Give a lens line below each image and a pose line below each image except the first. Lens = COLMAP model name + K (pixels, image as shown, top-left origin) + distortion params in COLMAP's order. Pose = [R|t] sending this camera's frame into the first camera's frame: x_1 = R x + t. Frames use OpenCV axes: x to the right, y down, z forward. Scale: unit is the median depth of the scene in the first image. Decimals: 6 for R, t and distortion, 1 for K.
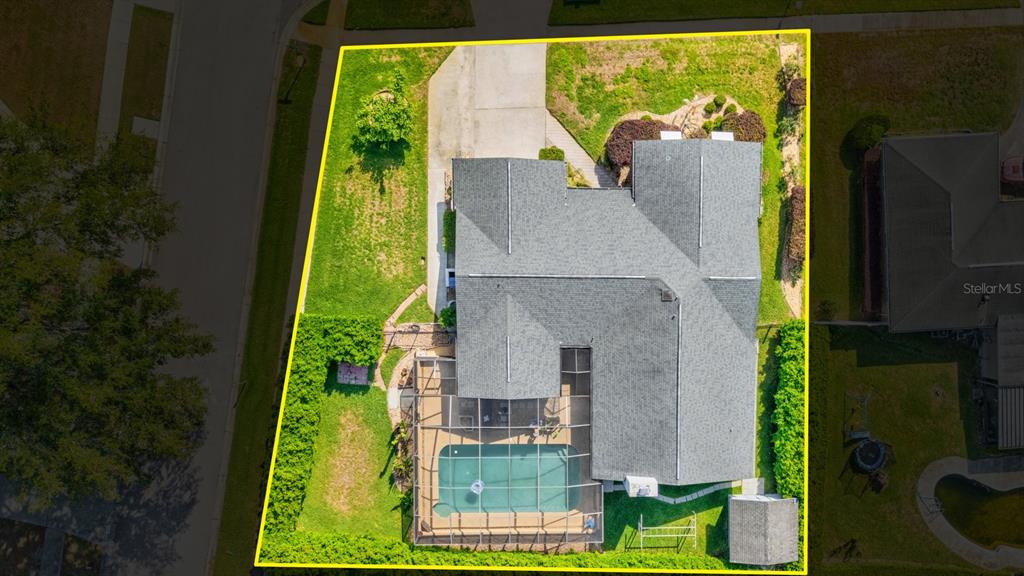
lens RADIAL K [[729.7, 0, 512.0], [0, 729.7, 288.0], [0, 0, 1]] dist [0.062834, -0.000827]
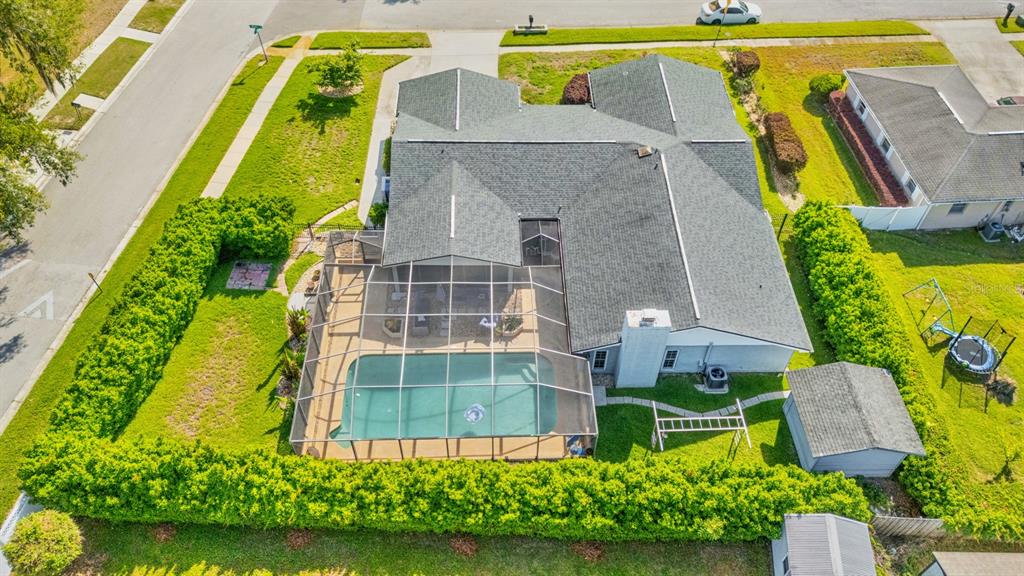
lens RADIAL K [[703.9, 0, 487.4], [0, 703.9, 288.0], [0, 0, 1]] dist [0.045344, -0.001662]
pose [[0.999983, 0.000380, 0.005820, 0.026490], [0.003382, 0.775243, -0.631654, 0.593355], [-0.004752, 0.631663, 0.775229, 0.441134]]
